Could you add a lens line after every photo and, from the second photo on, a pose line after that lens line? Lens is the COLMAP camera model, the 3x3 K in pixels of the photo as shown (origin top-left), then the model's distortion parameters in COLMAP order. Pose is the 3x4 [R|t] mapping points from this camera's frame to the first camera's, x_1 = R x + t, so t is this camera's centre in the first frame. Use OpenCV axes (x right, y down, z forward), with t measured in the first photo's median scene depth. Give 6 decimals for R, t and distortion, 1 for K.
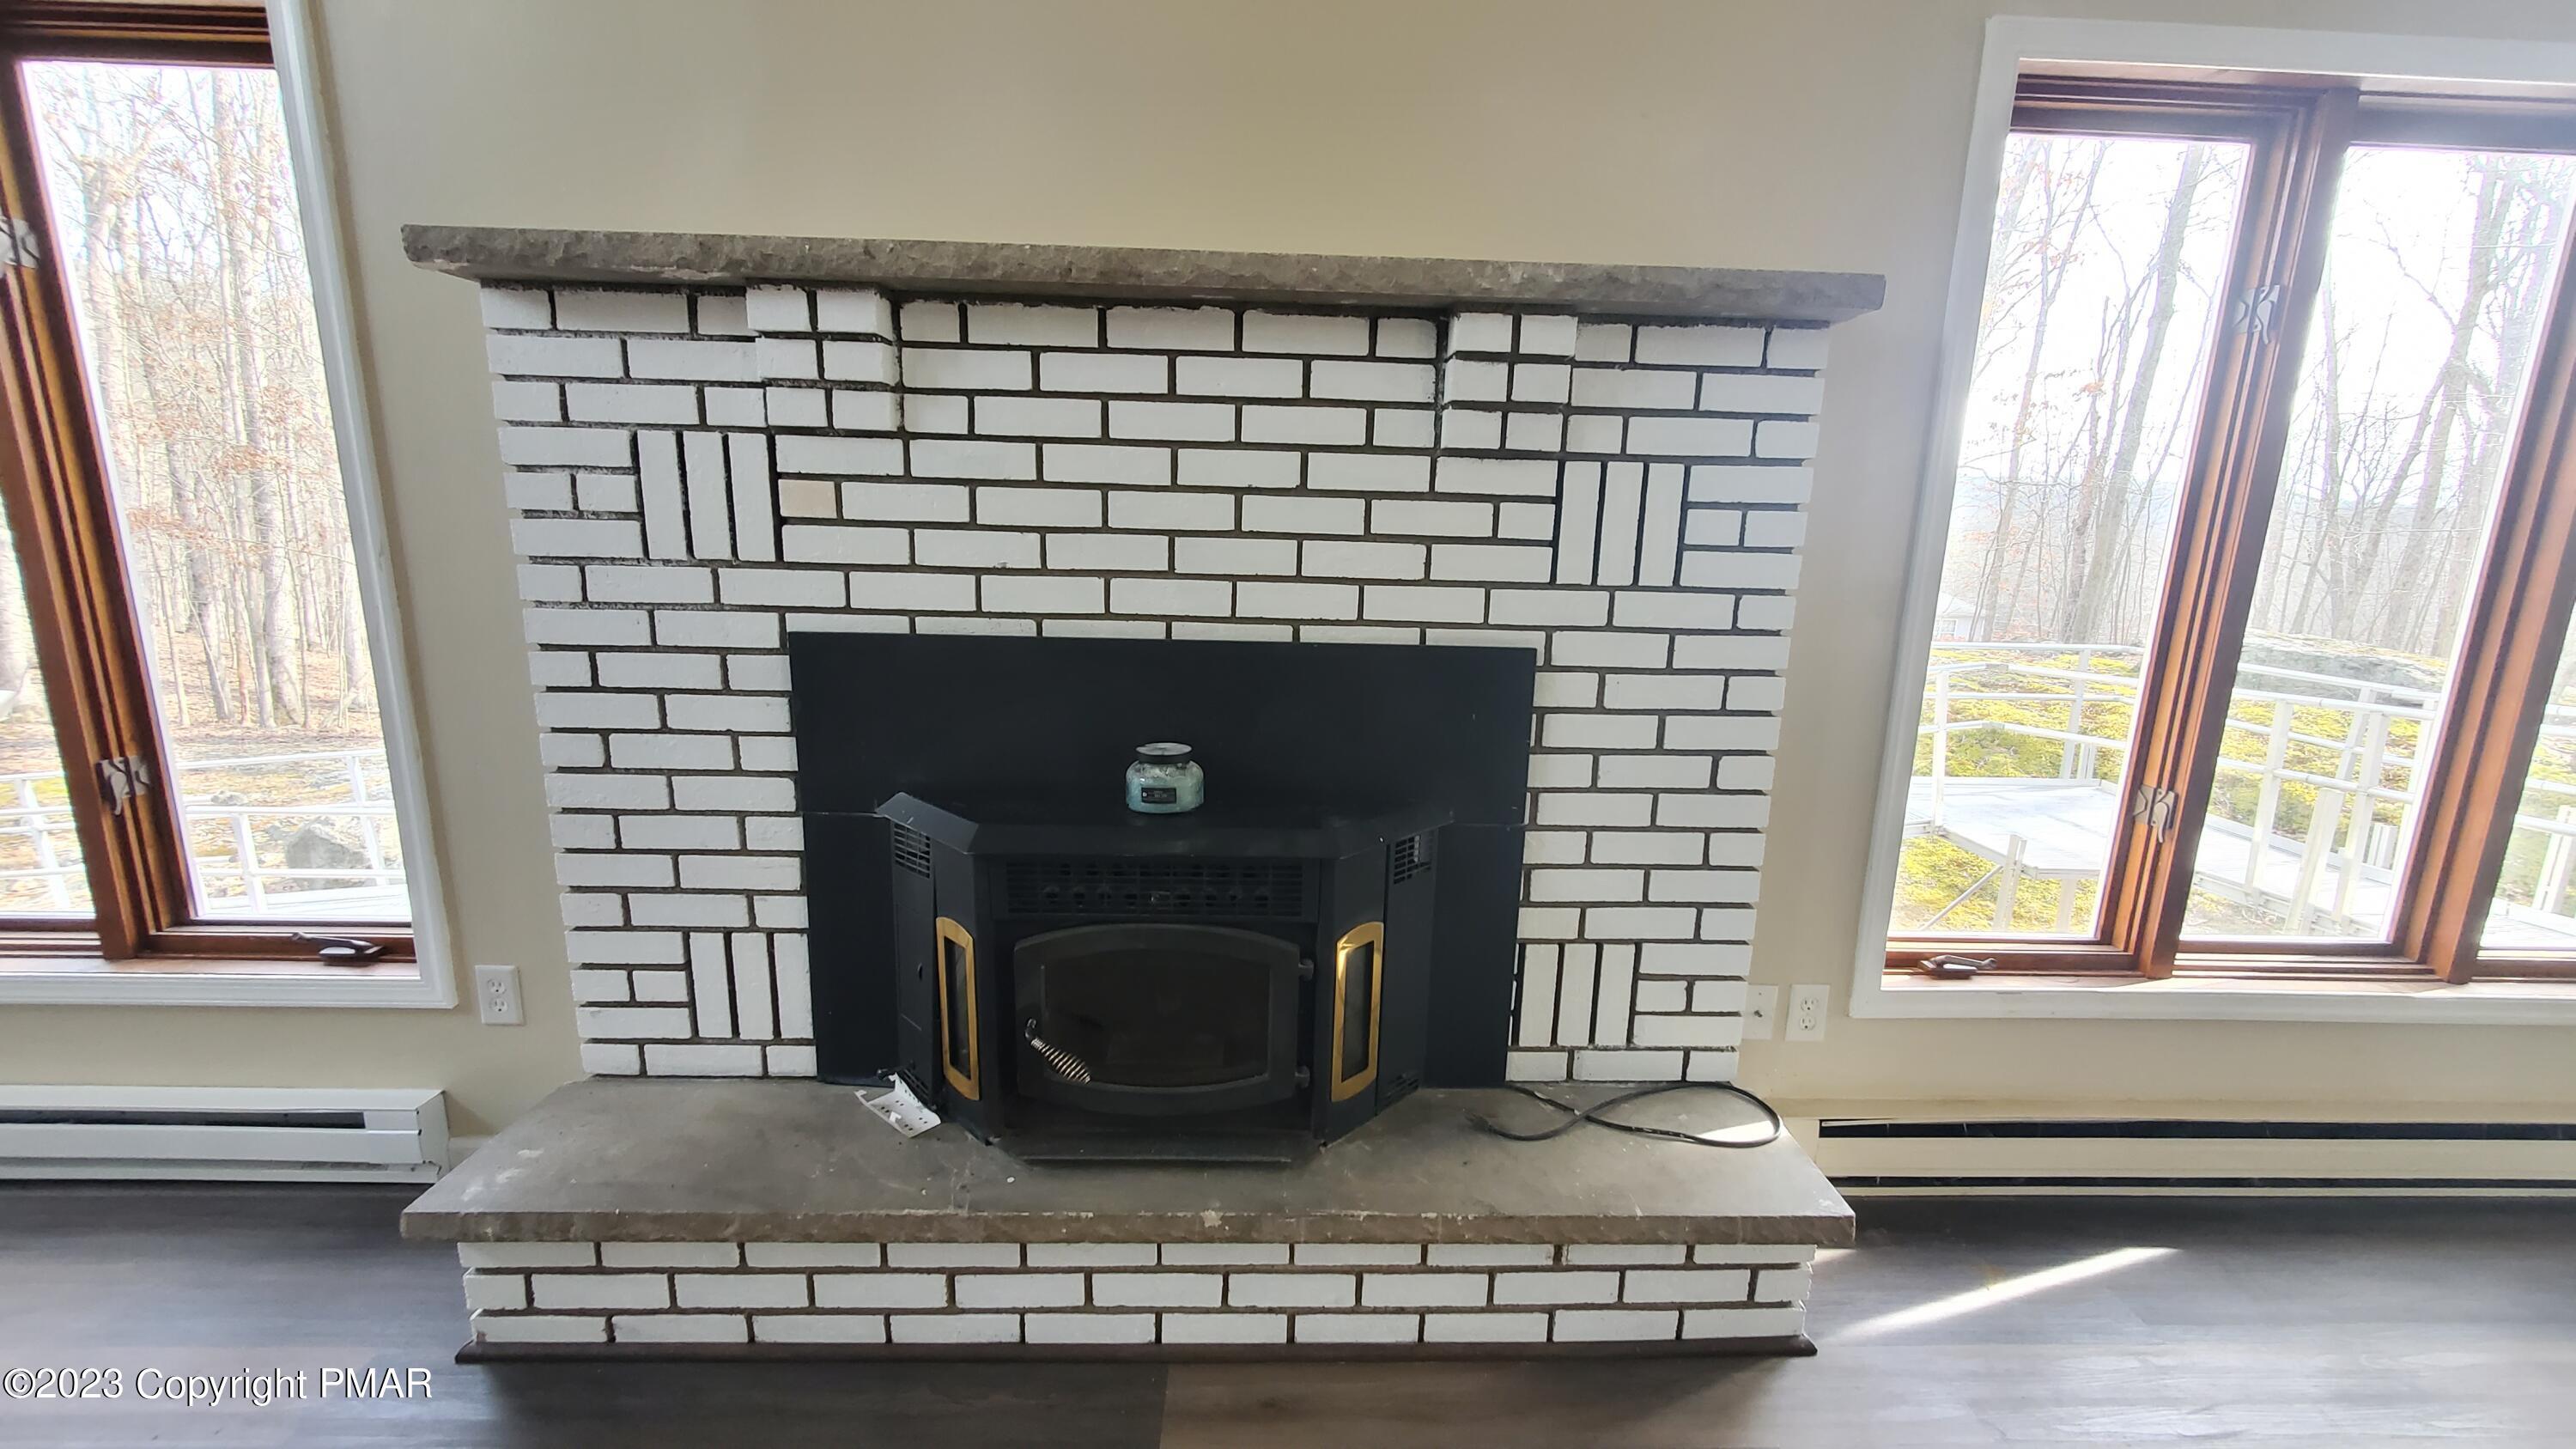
lens RADIAL K [[1030.1, 0, 1295.9], [0, 1030.1, 730.0], [0, 0, 1]] dist [-0.000708, -0.000340]
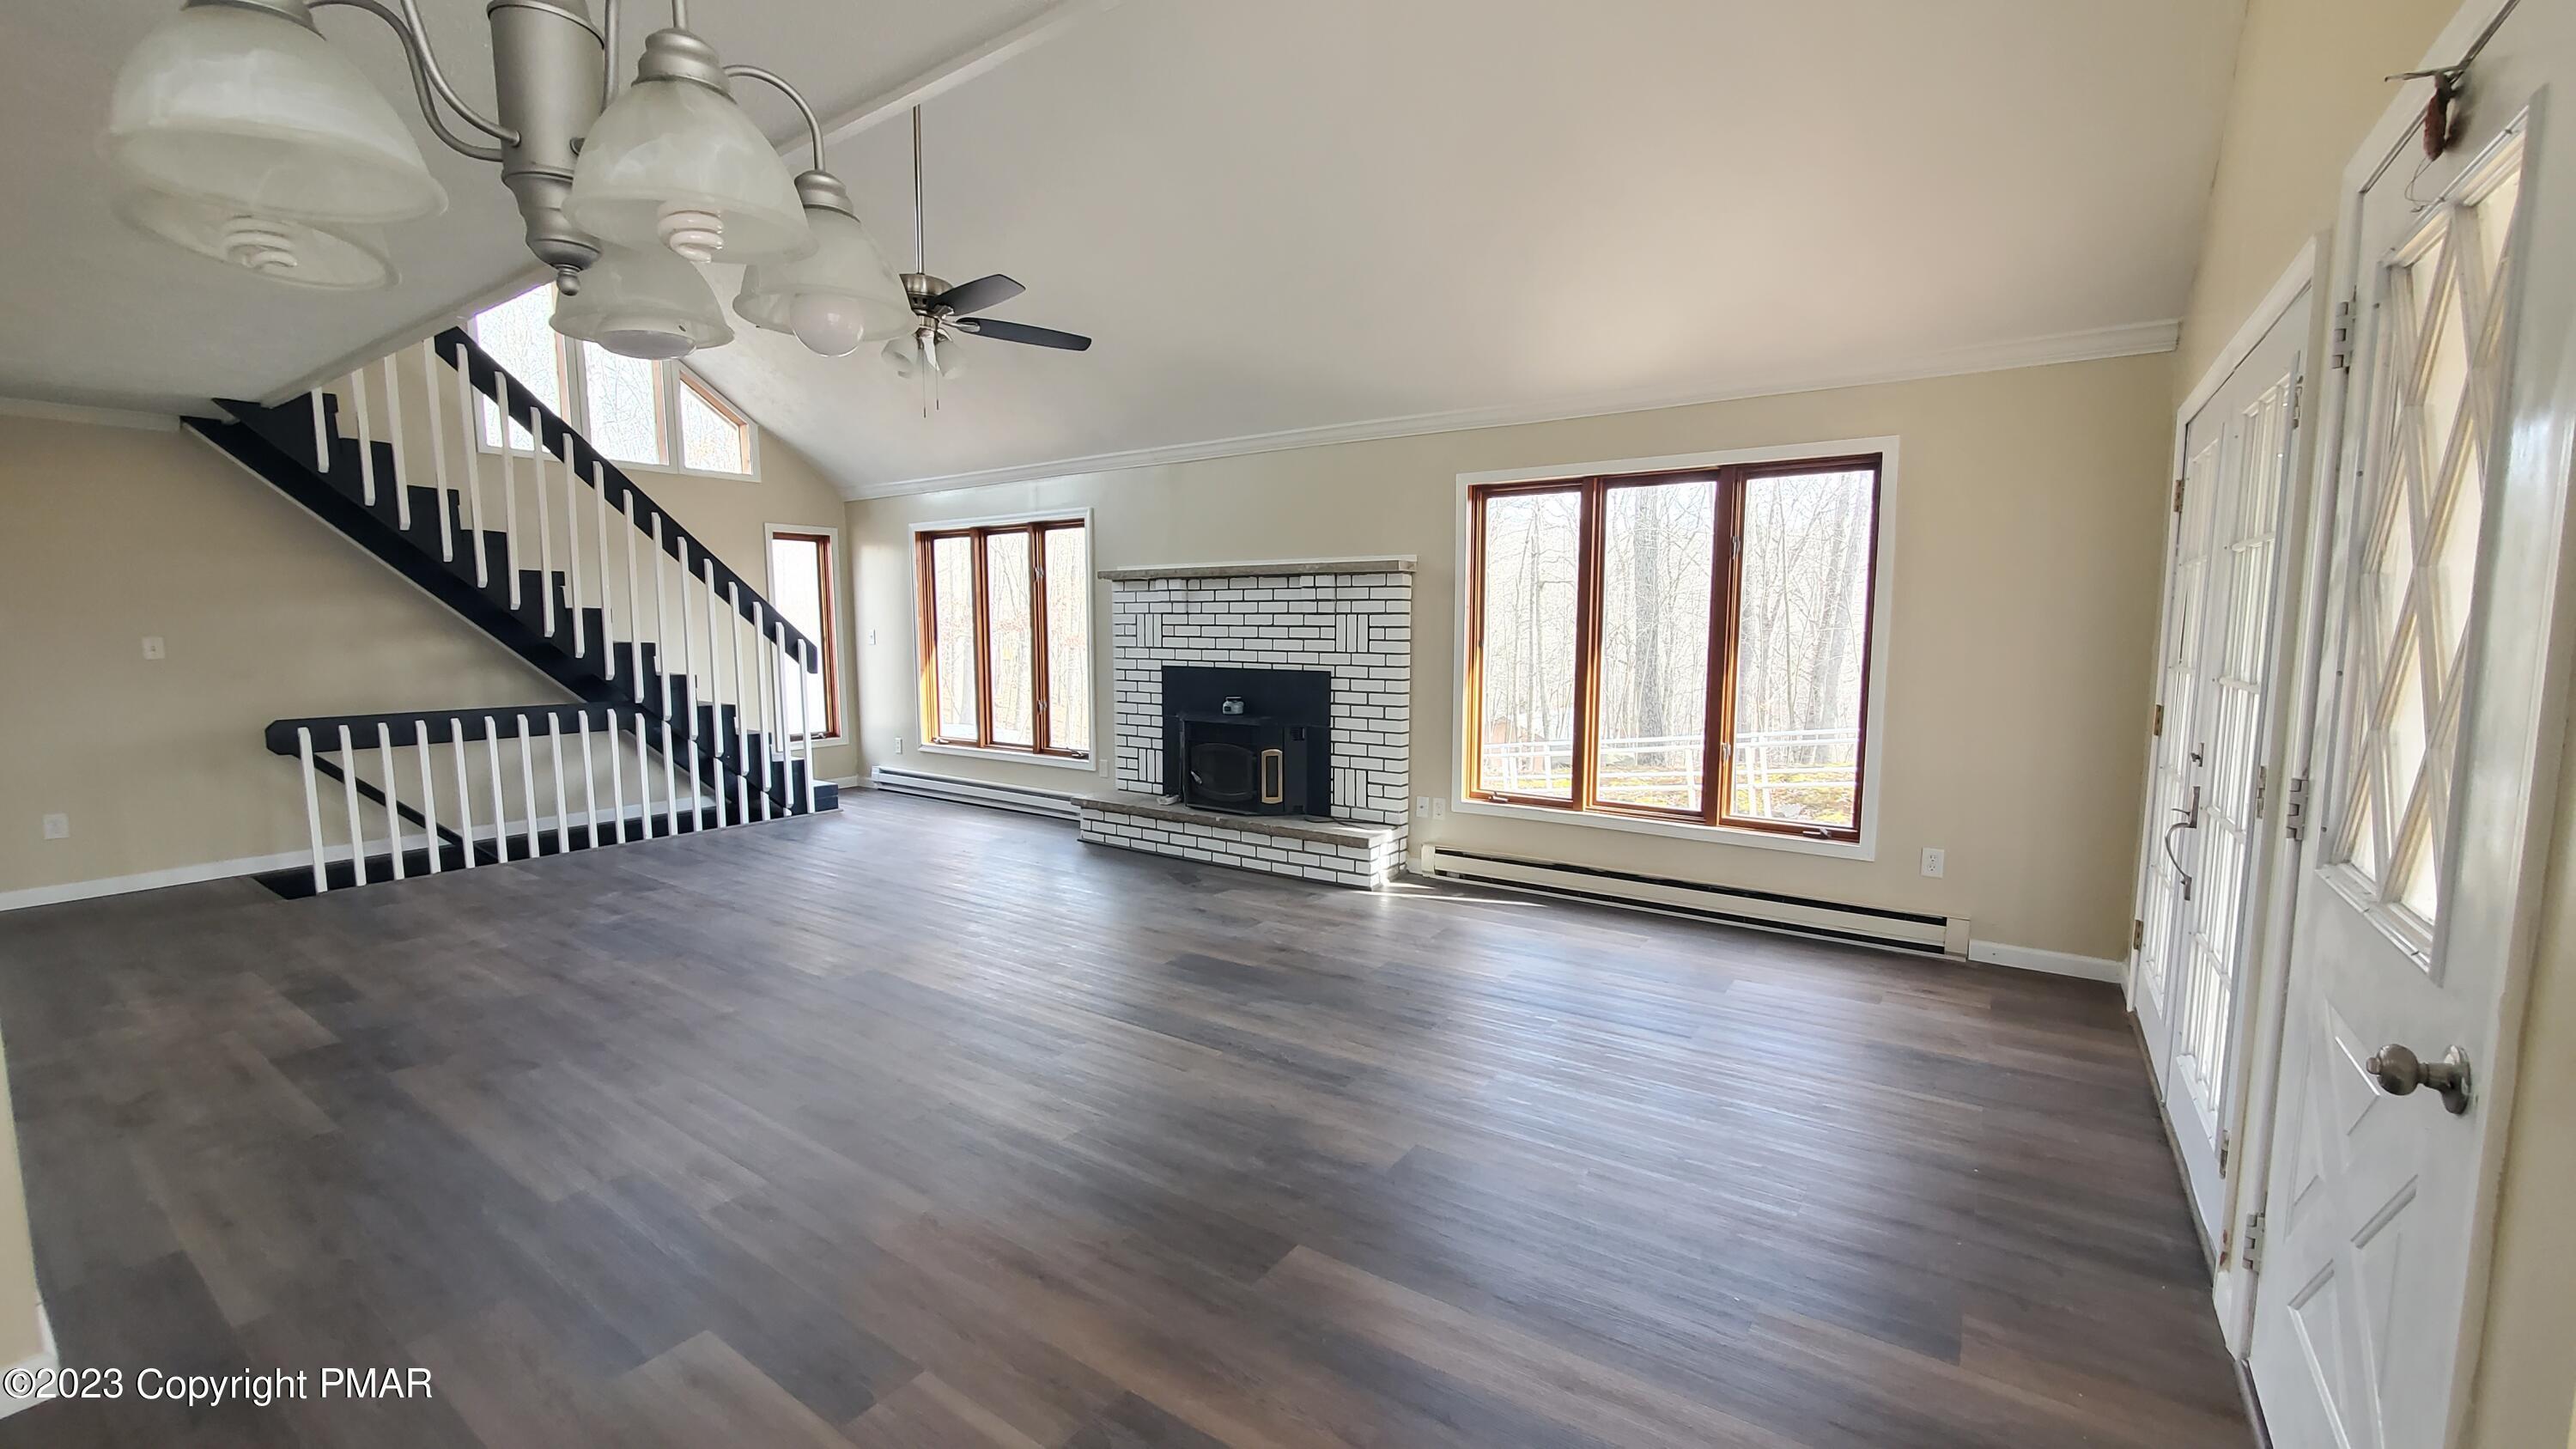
lens RADIAL K [[1030.1, 0, 1295.9], [0, 1030.1, 730.0], [0, 0, 1]] dist [-0.000708, -0.000340]
pose [[0.803505, 0.037779, -0.594098, 2.111113], [-0.106073, 0.991100, -0.080437, 0.383138], [0.585771, 0.127649, 0.800361, -1.669275]]
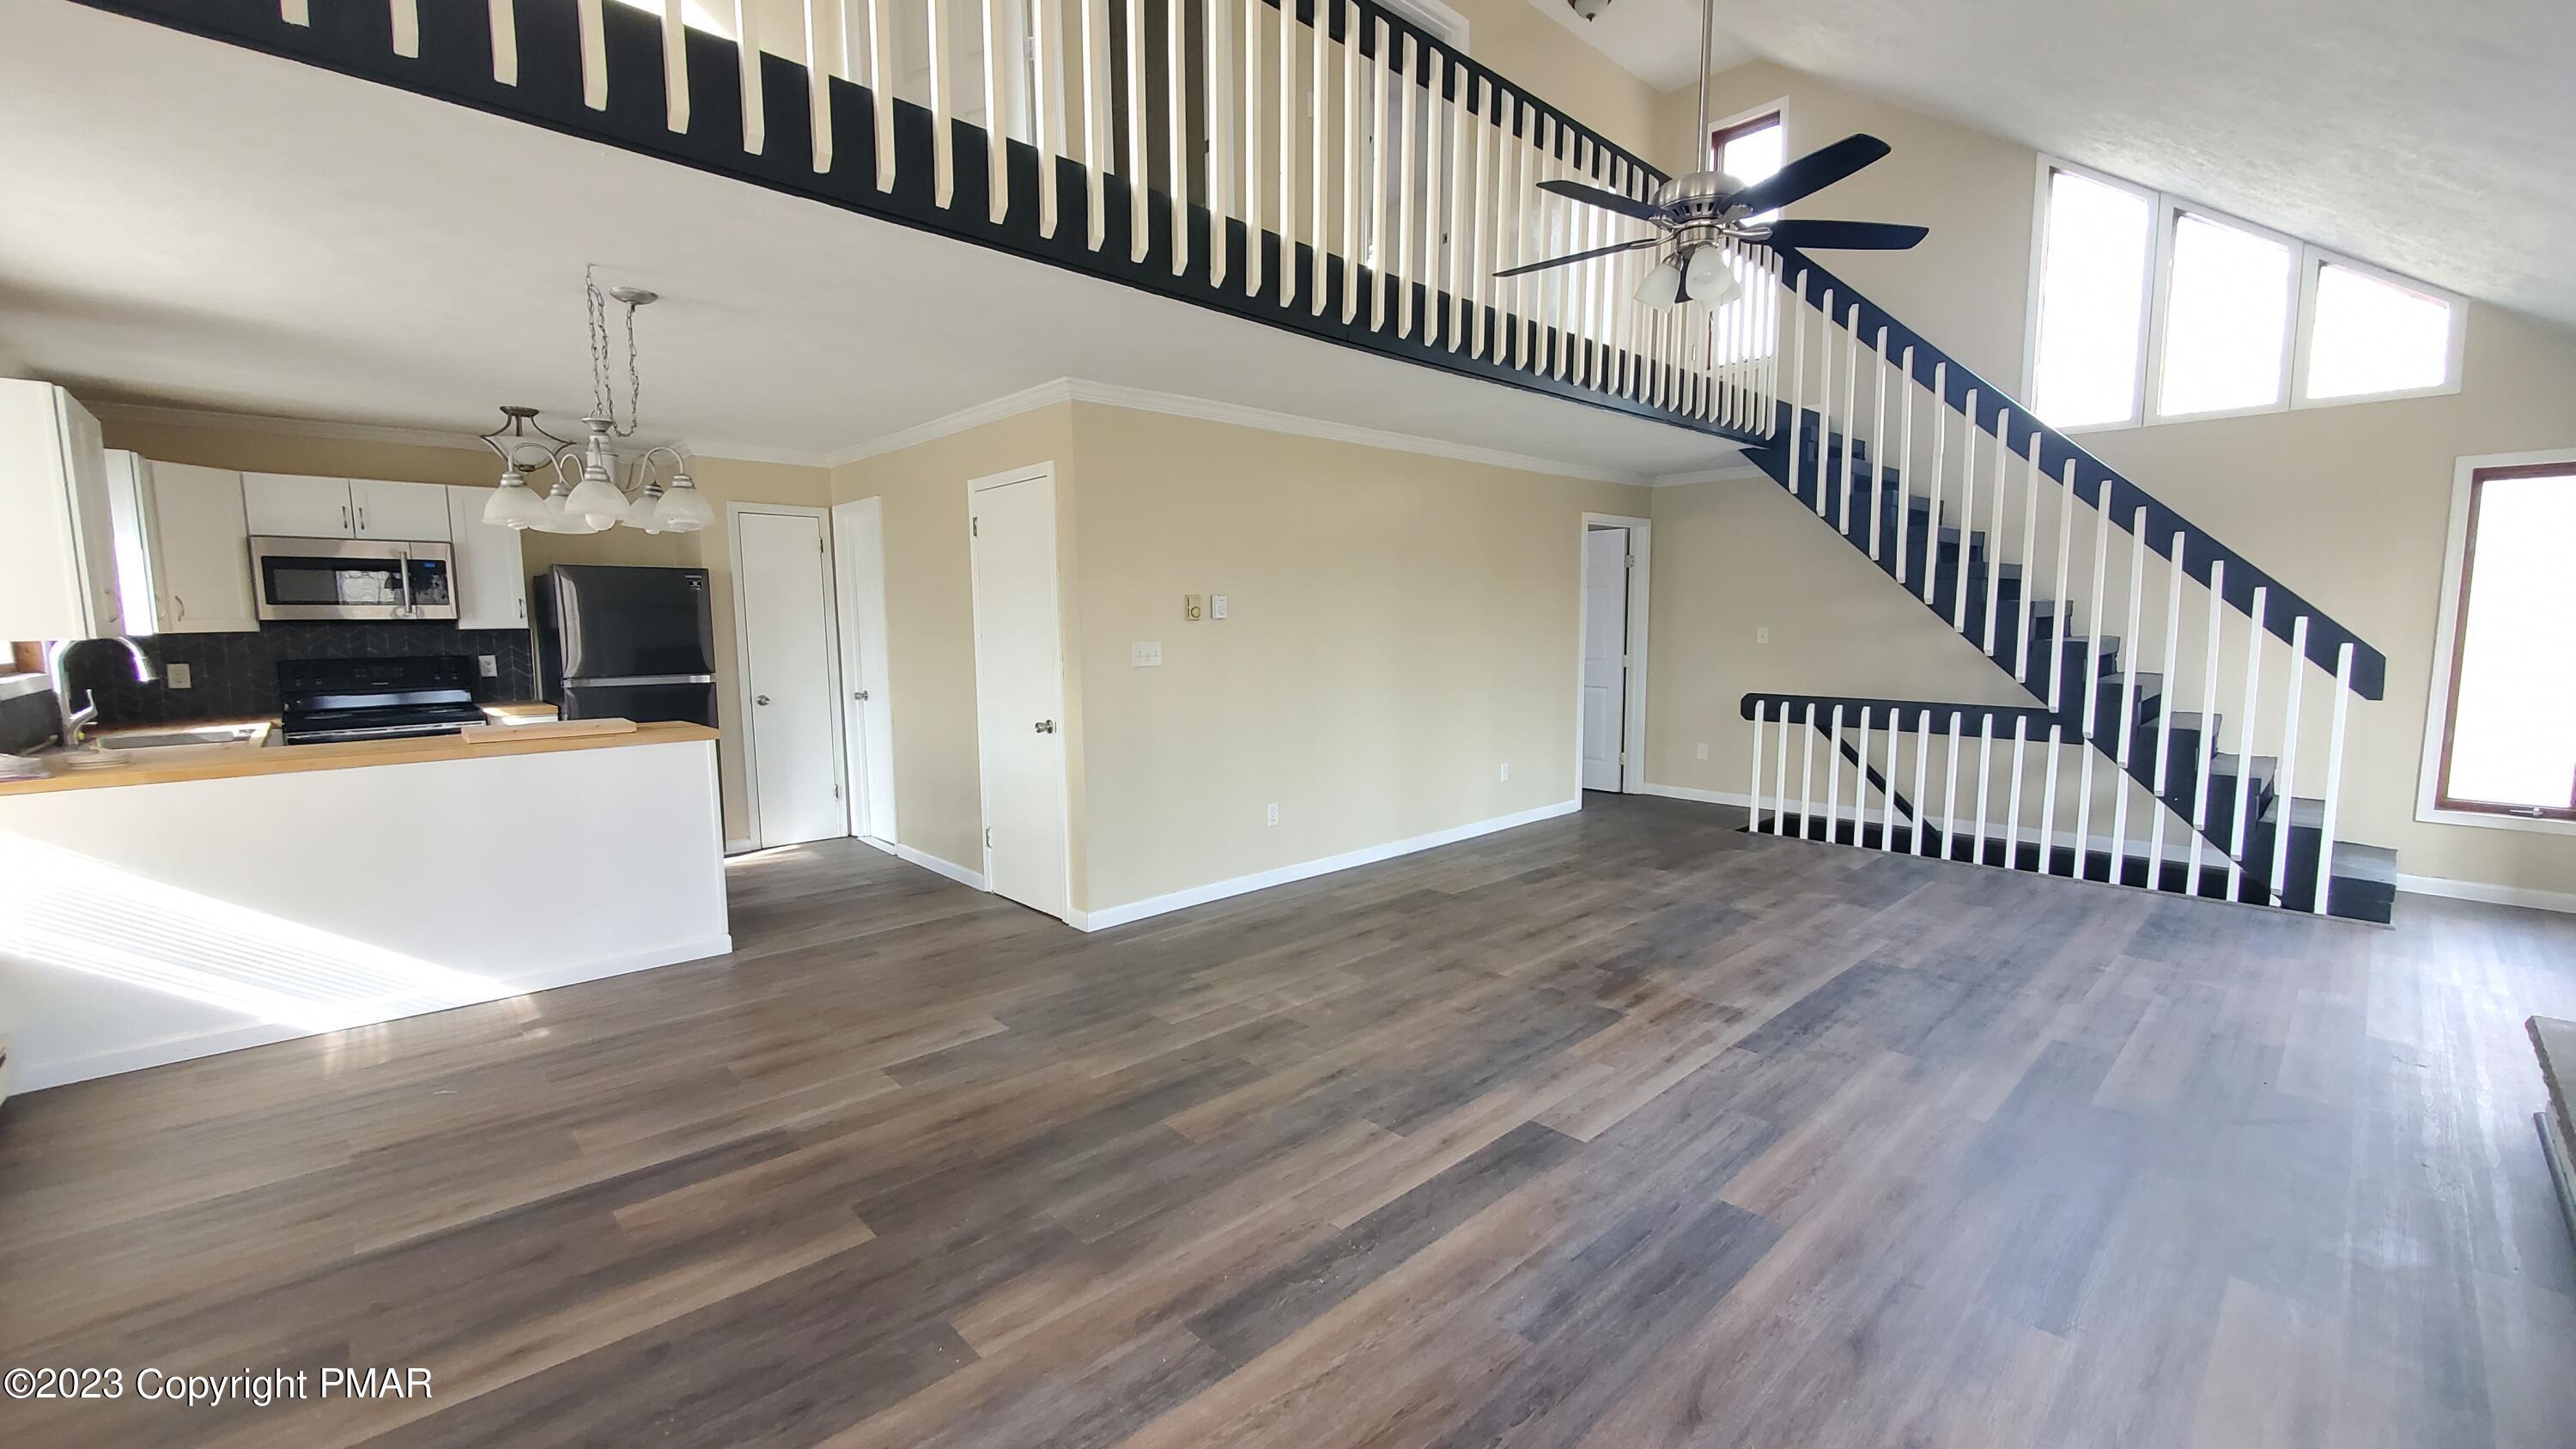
lens RADIAL K [[1030.1, 0, 1295.9], [0, 1030.1, 730.0], [0, 0, 1]] dist [-0.000708, -0.000340]
pose [[-0.744981, 0.052035, -0.665054, 1.806288], [-0.158386, 0.954648, 0.252114, -0.138228], [0.648011, 0.293155, -0.702952, 0.611221]]
